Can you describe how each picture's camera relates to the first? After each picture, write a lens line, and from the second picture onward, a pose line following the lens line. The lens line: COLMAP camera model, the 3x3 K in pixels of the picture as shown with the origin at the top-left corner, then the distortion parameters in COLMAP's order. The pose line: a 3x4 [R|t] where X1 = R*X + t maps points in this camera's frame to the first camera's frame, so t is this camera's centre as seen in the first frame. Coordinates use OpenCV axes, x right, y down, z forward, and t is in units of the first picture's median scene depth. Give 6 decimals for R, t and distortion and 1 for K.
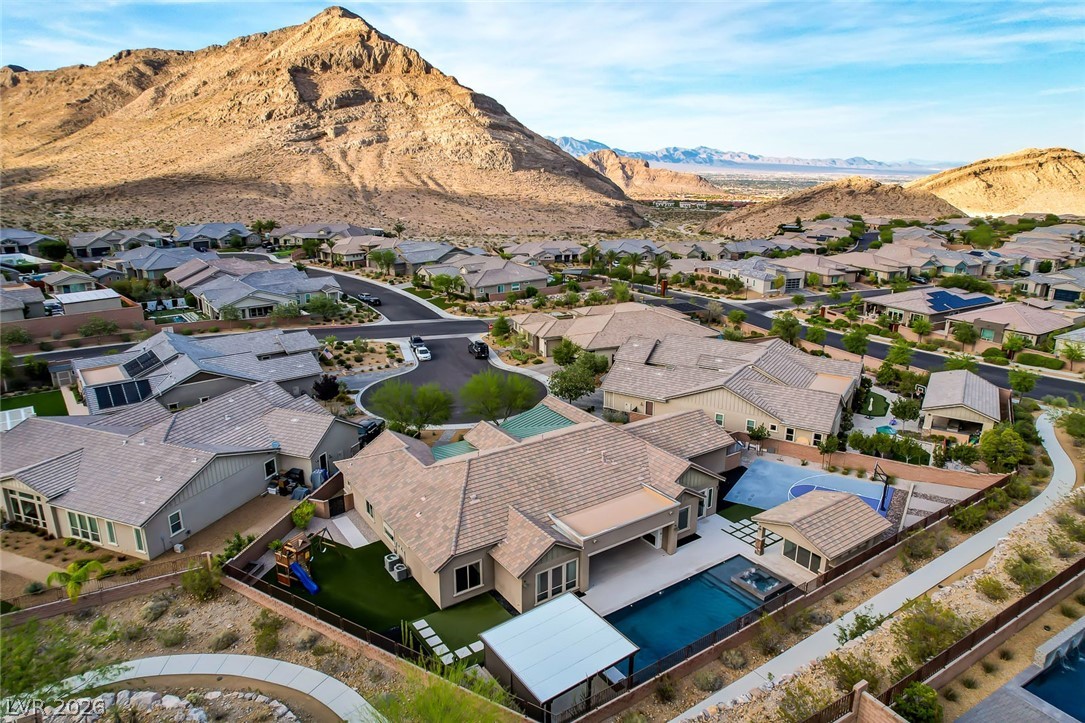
lens RADIAL K [[694.8, 0, 544.9], [0, 694.8, 357.7], [0, 0, 1]] dist [-0.079928, 0.073235]
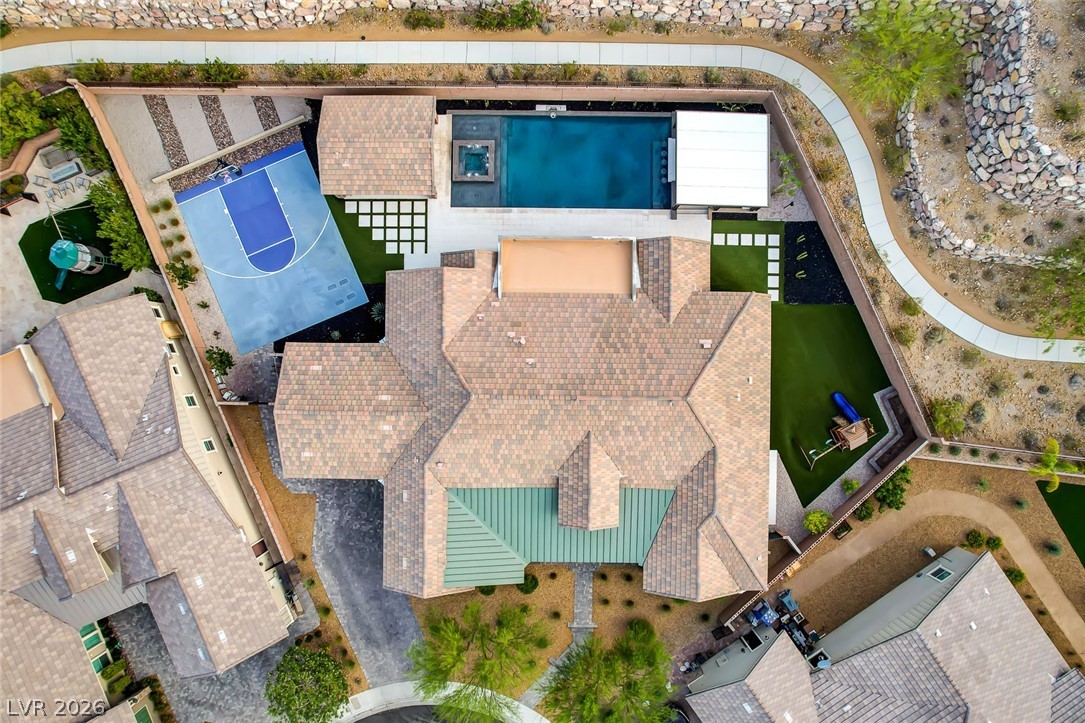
lens RADIAL K [[694.8, 0, 544.9], [0, 694.8, 357.7], [0, 0, 1]] dist [-0.079928, 0.073235]
pose [[-0.819949, -0.572426, 0.003429, 0.005400], [0.159782, -0.223113, 0.961608, -0.067062], [-0.549684, 0.789018, 0.274405, 0.084101]]
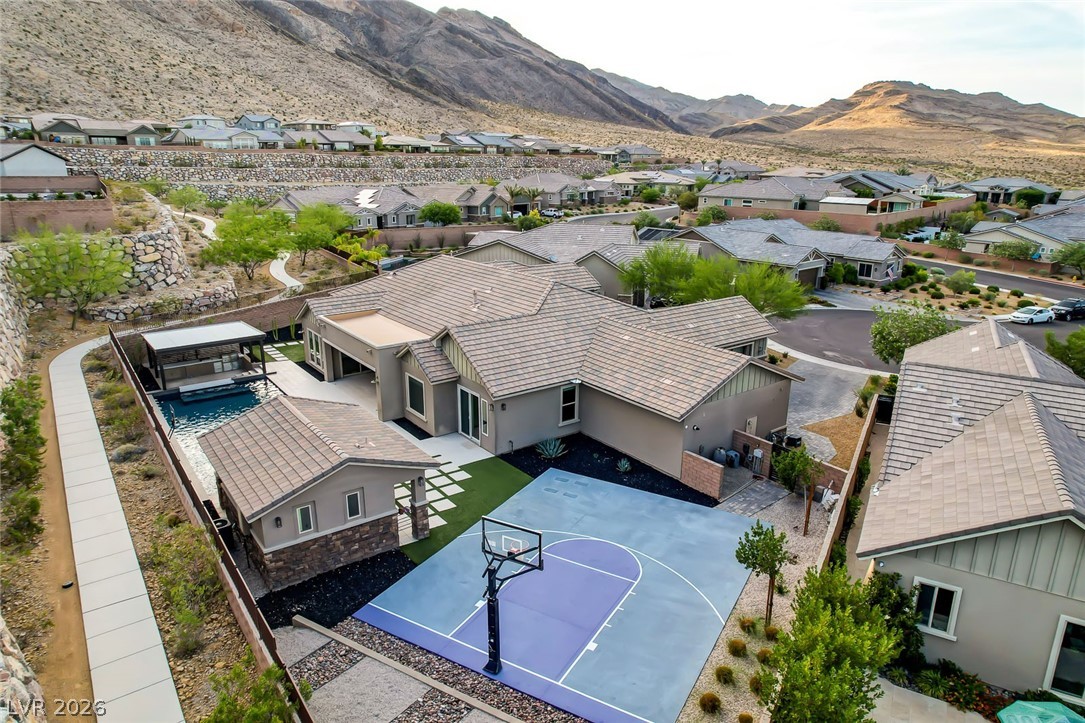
lens RADIAL K [[694.8, 0, 544.9], [0, 694.8, 357.7], [0, 0, 1]] dist [-0.079928, 0.073235]
pose [[0.041253, 0.276003, -0.960271, 0.087801], [-0.281405, 0.925393, 0.253889, -0.000612], [0.958702, 0.259751, 0.115844, 0.107807]]
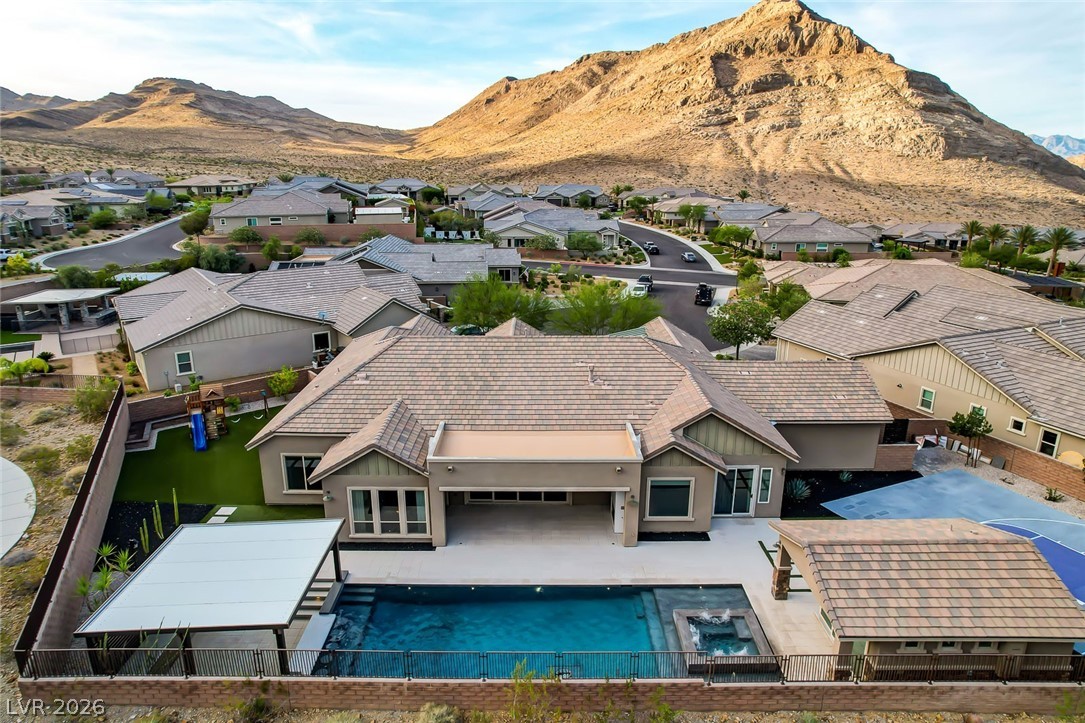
lens RADIAL K [[694.8, 0, 544.9], [0, 694.8, 357.7], [0, 0, 1]] dist [-0.079928, 0.073235]
pose [[0.828083, 0.155715, -0.538545, 0.042047], [-0.156377, 0.986679, 0.044839, 0.011495], [0.538353, 0.047086, 0.841403, 0.047185]]
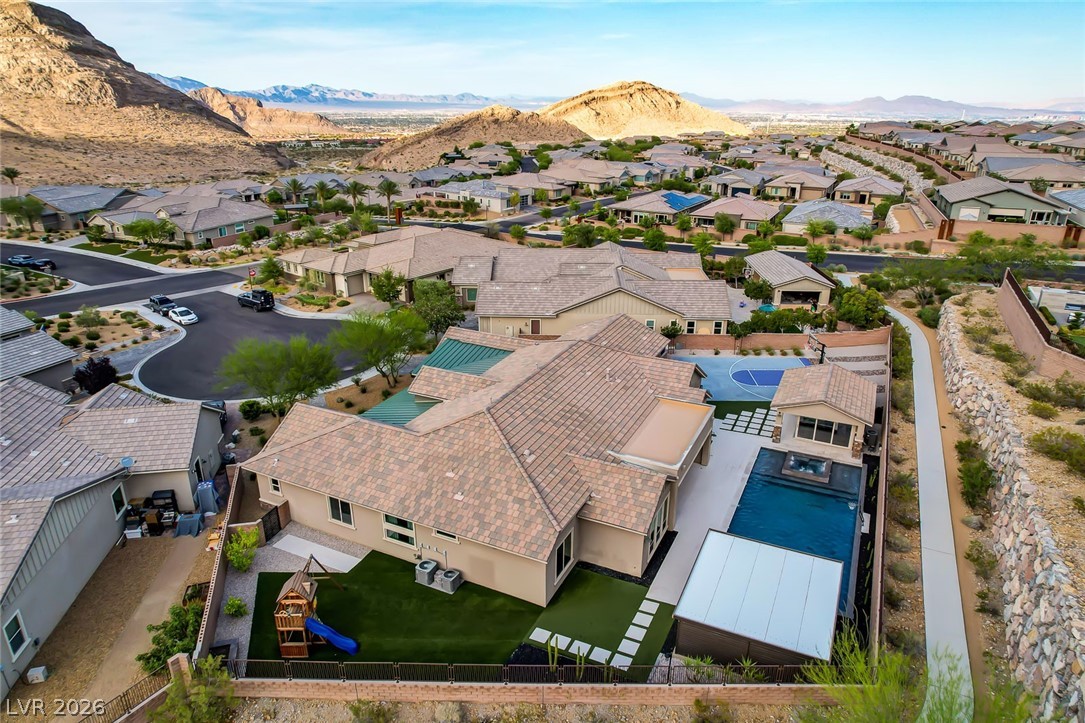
lens RADIAL K [[694.8, 0, 544.9], [0, 694.8, 357.7], [0, 0, 1]] dist [-0.079928, 0.073235]
pose [[0.866769, -0.176225, 0.466537, -0.040012], [0.137403, 0.983666, 0.116282, 0.001416], [-0.479408, -0.036686, 0.876825, 0.032051]]
